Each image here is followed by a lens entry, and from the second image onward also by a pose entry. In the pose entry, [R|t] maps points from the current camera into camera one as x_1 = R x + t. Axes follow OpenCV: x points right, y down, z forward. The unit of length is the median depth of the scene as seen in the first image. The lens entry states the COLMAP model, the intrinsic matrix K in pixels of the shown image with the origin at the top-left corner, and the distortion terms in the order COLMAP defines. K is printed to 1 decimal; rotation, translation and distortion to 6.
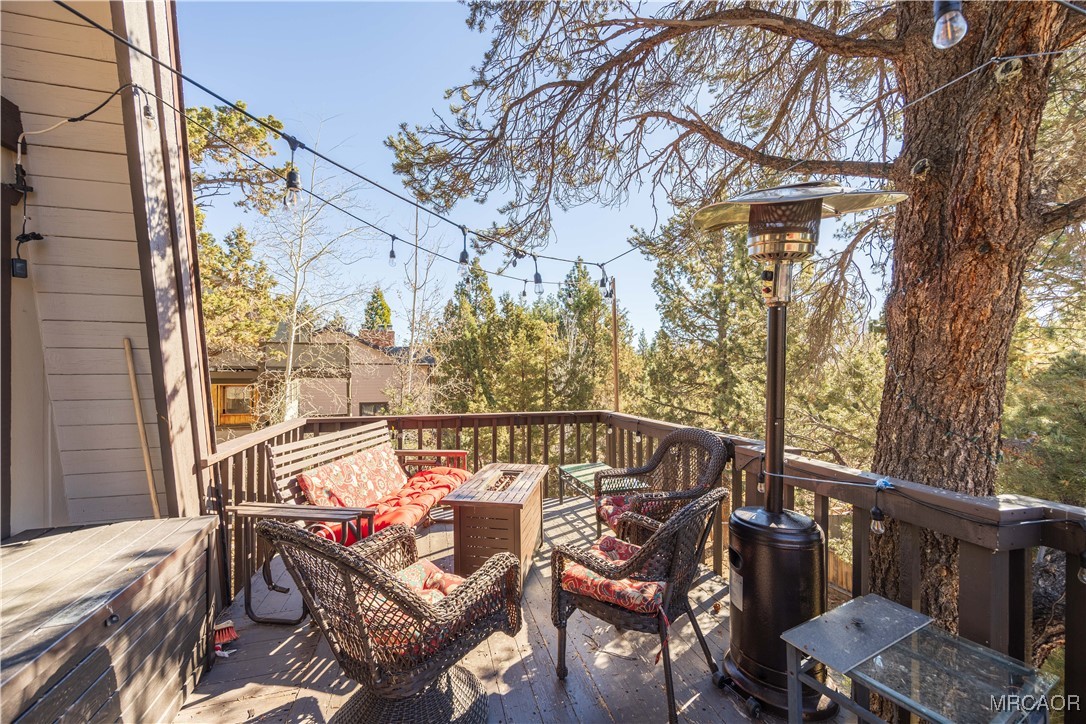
lens RADIAL K [[435.2, 0, 541.3], [0, 435.2, 379.2], [0, 0, 1]] dist [0.000299, -0.000117]
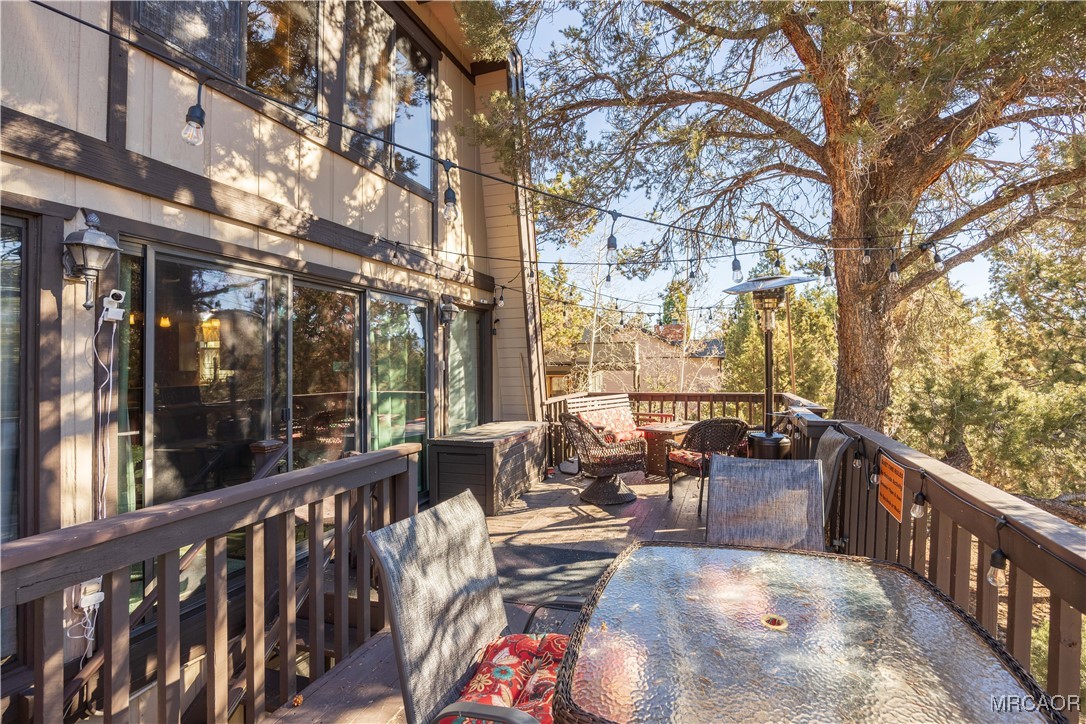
lens RADIAL K [[467.3, 0, 522.6], [0, 467.3, 349.9], [0, 0, 1]] dist [-0.008107, 0.000123]
pose [[0.770674, -0.031395, -0.636455, 0.695160], [0.000506, 0.998815, -0.048658, 0.016794], [0.637229, 0.037177, 0.769777, -0.946137]]
